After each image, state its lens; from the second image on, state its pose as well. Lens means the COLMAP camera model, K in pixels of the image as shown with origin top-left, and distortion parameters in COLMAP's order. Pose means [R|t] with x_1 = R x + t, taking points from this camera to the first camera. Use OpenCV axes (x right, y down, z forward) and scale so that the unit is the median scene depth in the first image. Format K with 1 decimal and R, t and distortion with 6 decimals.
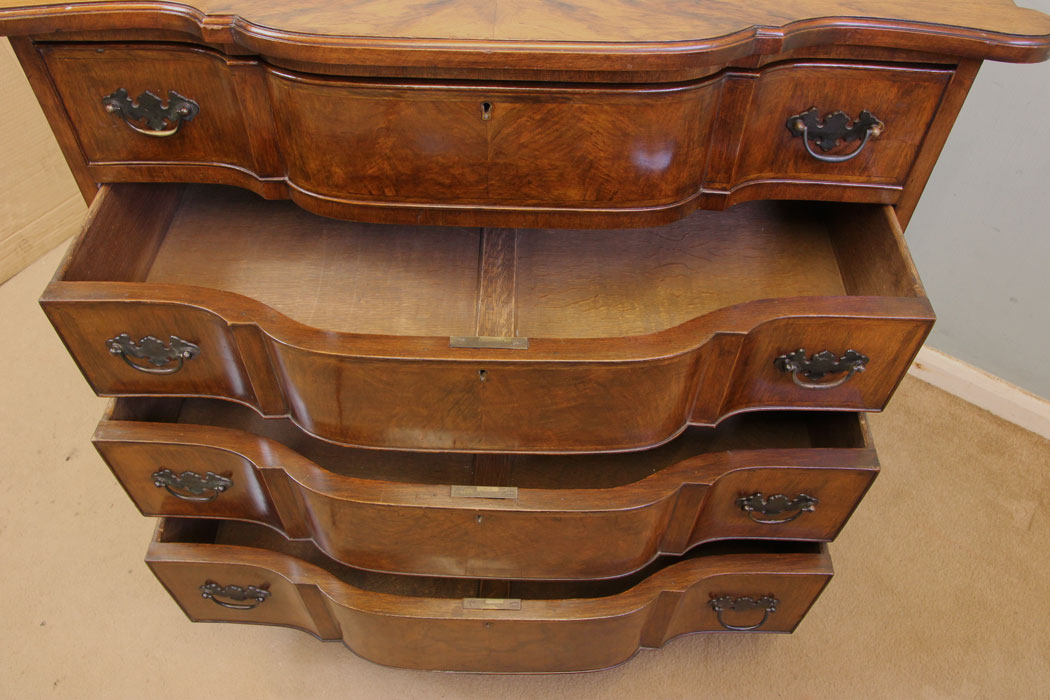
lens RADIAL K [[860.4, 0, 519.6], [0, 860.4, 370.9], [0, 0, 1]] dist [-0.122751, 0.082411]
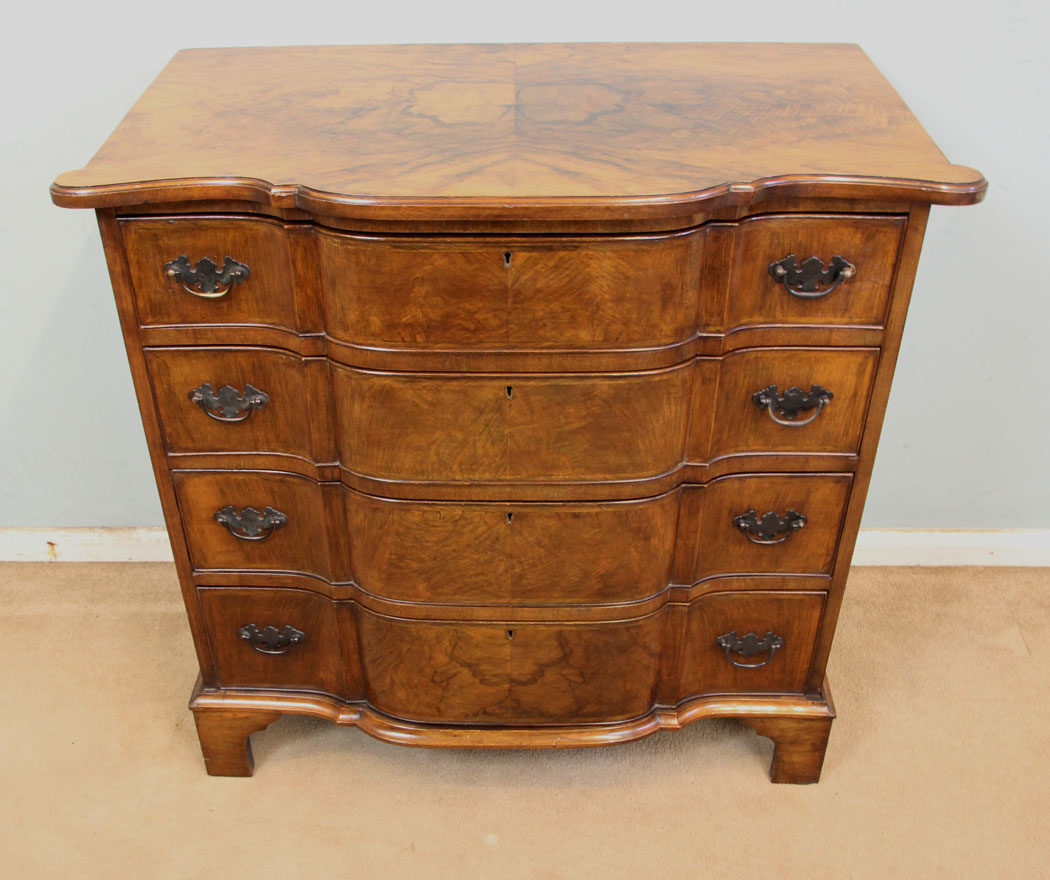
lens RADIAL K [[1178.5, 0, 485.5], [0, 1178.5, 503.4], [0, 0, 1]] dist [-0.117888, 0.000000]
pose [[0.999576, -0.025677, -0.013695, -0.053352], [0.022263, 0.977807, -0.208323, 0.344602], [0.018741, 0.207930, 0.977964, -0.493384]]
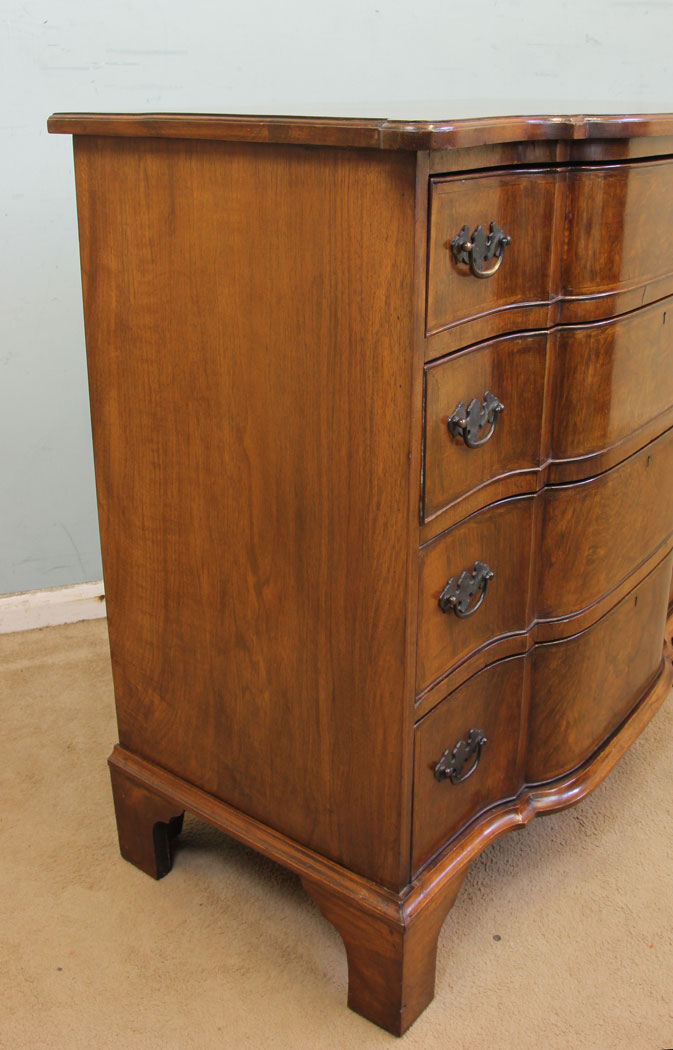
lens RADIAL K [[1024.0, 0, 339.2], [0, 1024.0, 413.7], [0, 0, 1]] dist [-0.084279, 0.000000]
pose [[0.581861, -0.260090, 0.770578, -1.545591], [0.628469, 0.745171, -0.223040, -0.017019], [-0.516202, 0.614063, 0.597045, 0.537104]]
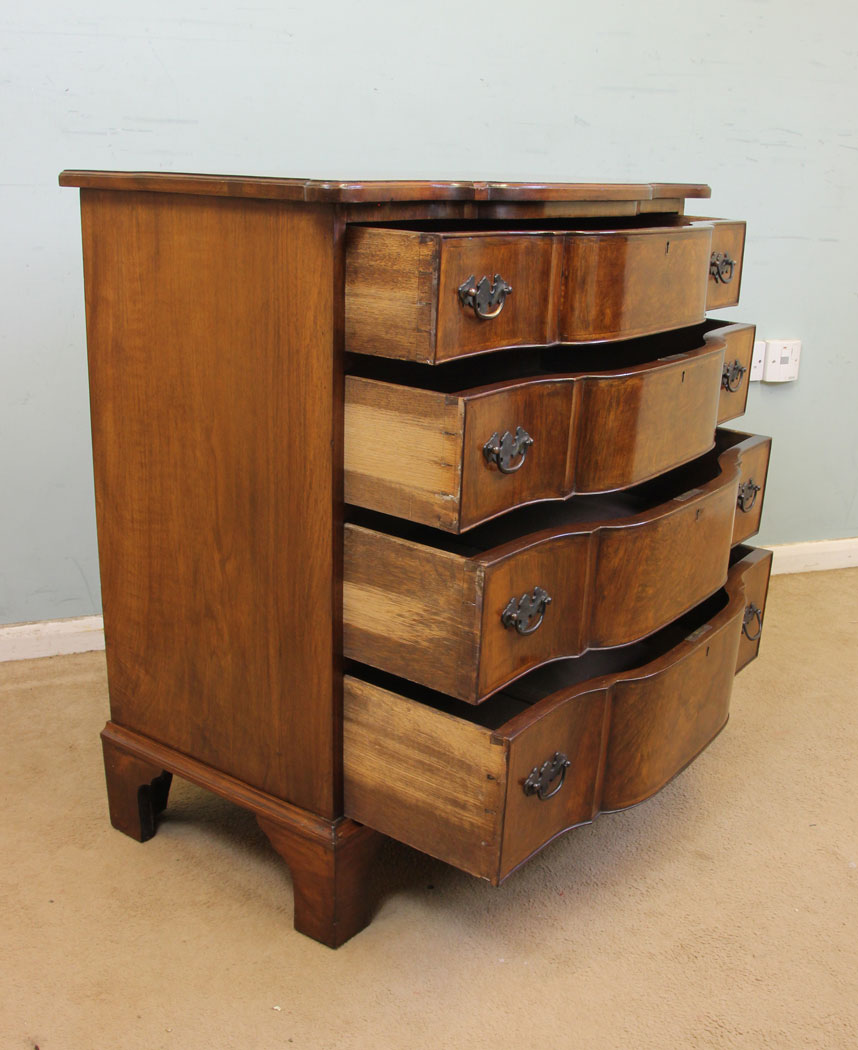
lens RADIAL K [[1146.5, 0, 455.0], [0, 1146.5, 527.6], [0, 0, 1]] dist [-0.094266, 0.000000]
pose [[0.556135, -0.246988, 0.793543, -1.868256], [0.619756, 0.759413, -0.197976, 0.344970], [-0.553729, 0.601905, 0.575409, 0.235772]]
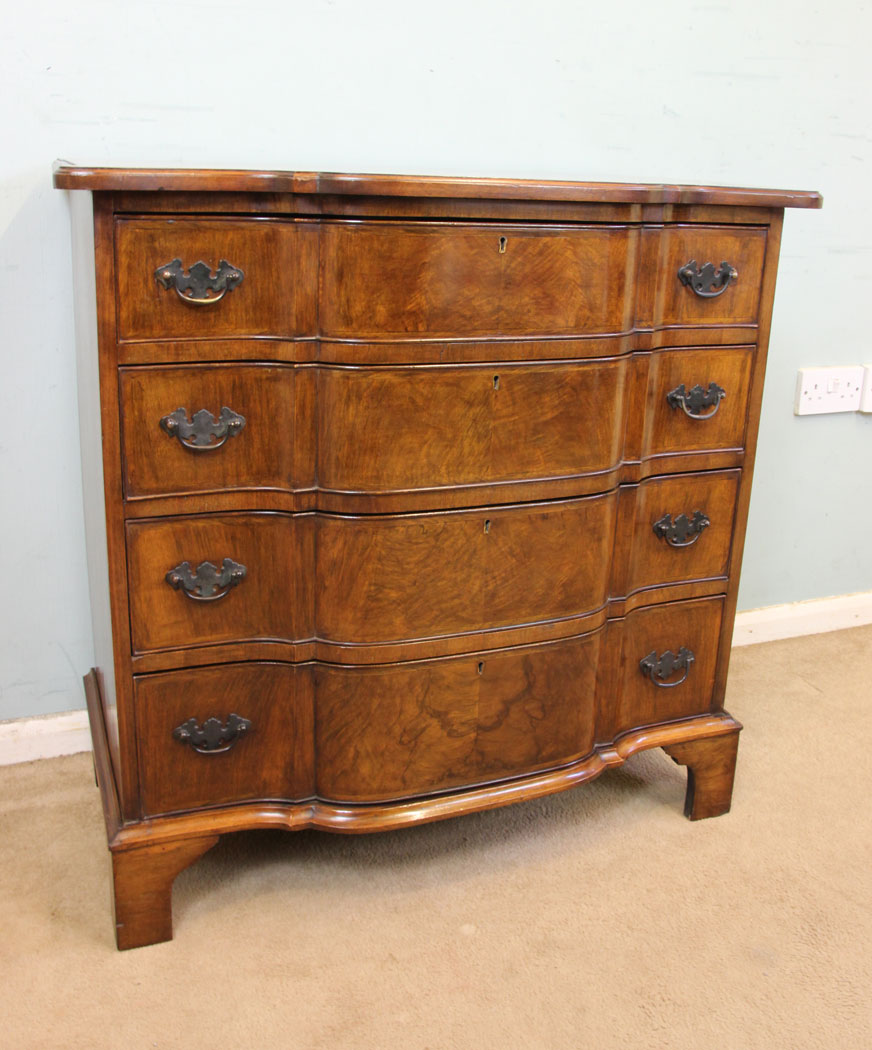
lens RADIAL K [[1107.3, 0, 473.6], [0, 1107.3, 472.0], [0, 0, 1]] dist [-0.113636, 0.000000]
pose [[0.904009, -0.092752, 0.417330, -0.783838], [0.303499, 0.826747, -0.473685, 0.741176], [-0.301092, 0.554875, 0.775537, -0.107426]]
